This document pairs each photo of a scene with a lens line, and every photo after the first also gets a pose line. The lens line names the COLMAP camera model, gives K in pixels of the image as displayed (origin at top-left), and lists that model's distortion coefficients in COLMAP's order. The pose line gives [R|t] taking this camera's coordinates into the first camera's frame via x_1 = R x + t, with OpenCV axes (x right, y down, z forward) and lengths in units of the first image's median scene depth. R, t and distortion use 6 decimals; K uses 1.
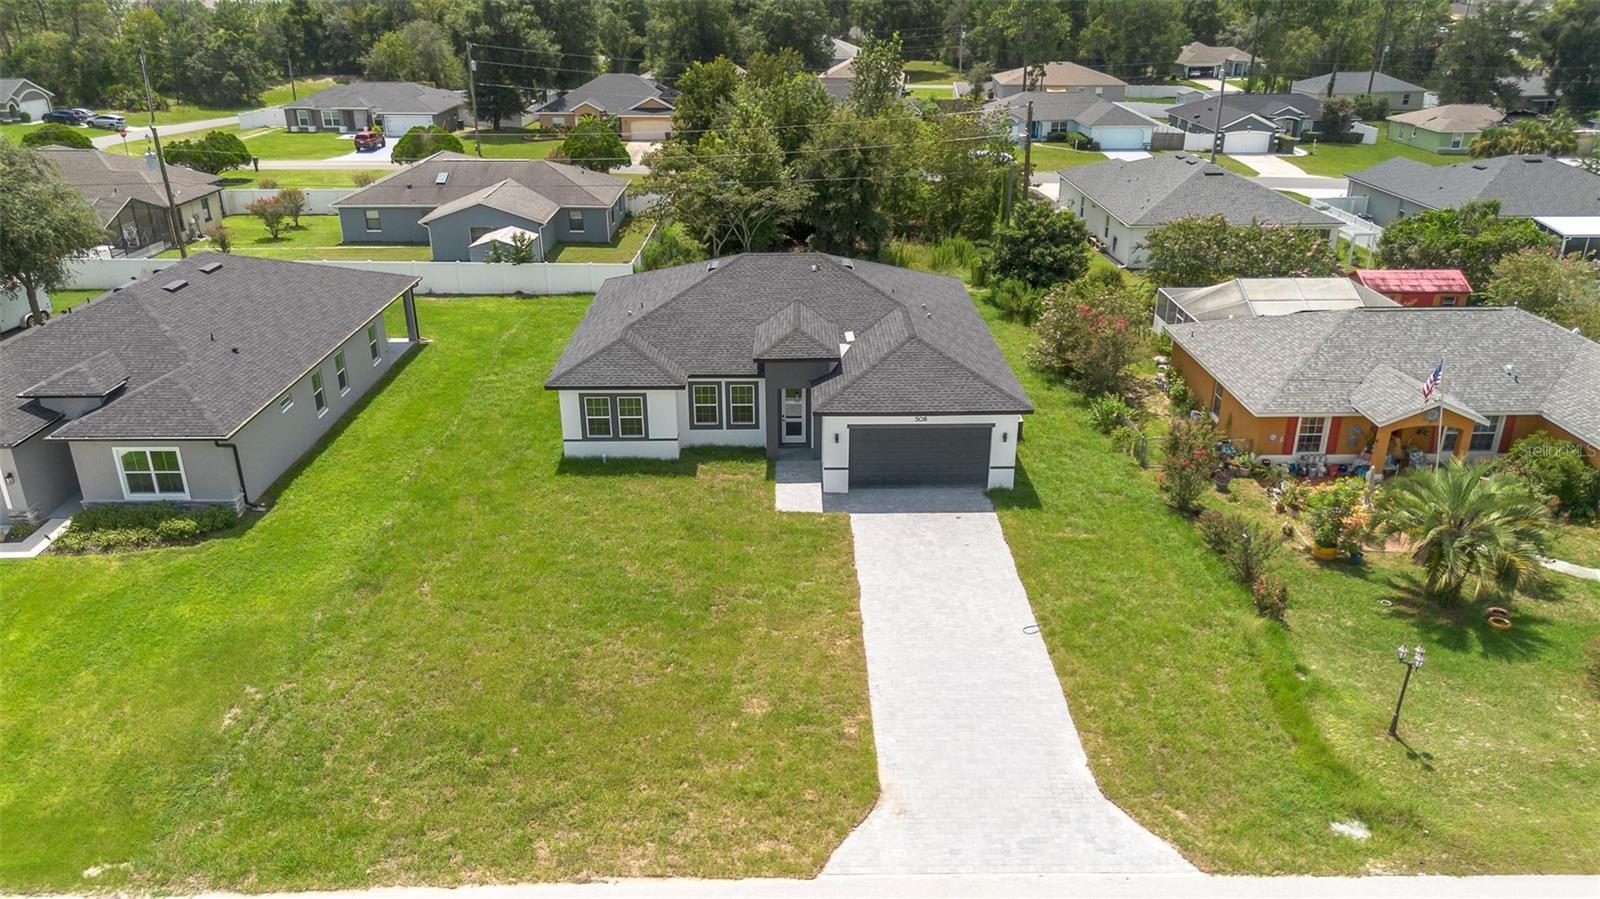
lens RADIAL K [[1130.6, 0, 807.8], [0, 1130.6, 445.3], [0, 0, 1]] dist [0.044871, -0.055694]
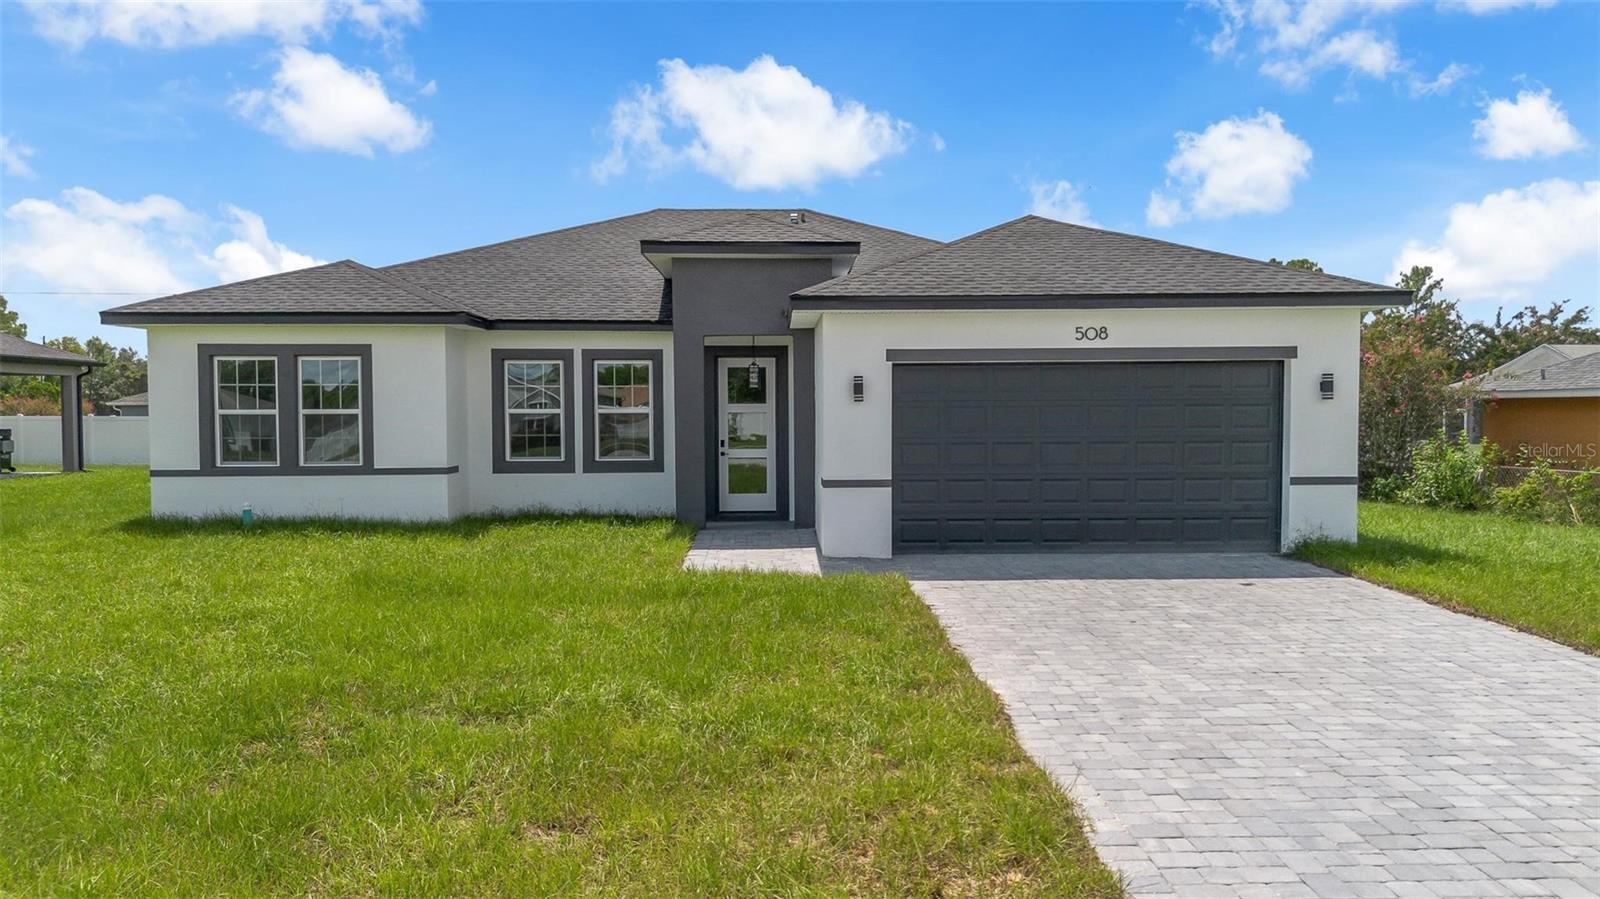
lens RADIAL K [[1130.6, 0, 807.8], [0, 1130.6, 445.3], [0, 0, 1]] dist [0.044871, -0.055694]
pose [[0.999910, -0.005312, 0.012335, 0.005653], [0.009395, 0.933012, -0.359721, 0.148373], [-0.009598, 0.359805, 0.932978, 0.719924]]
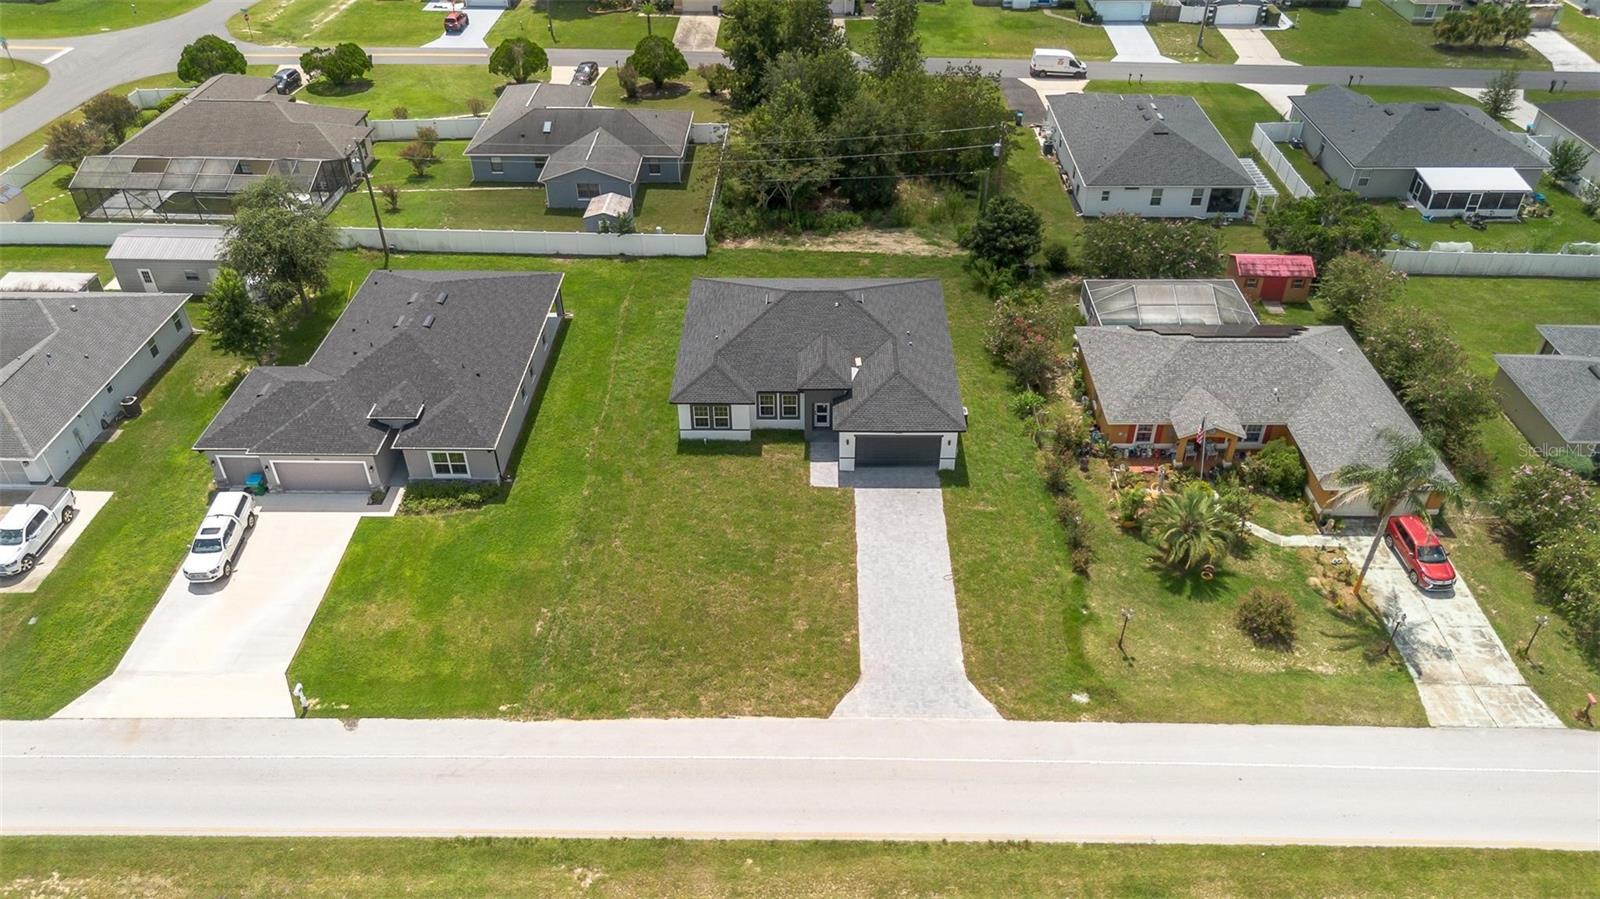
lens RADIAL K [[1130.6, 0, 807.8], [0, 1130.6, 445.3], [0, 0, 1]] dist [0.044871, -0.055694]
pose [[0.999593, 0.015496, -0.023966, 0.007543], [-0.009244, 0.970285, 0.241787, -0.429769], [0.027001, -0.241467, 0.970033, -0.653281]]
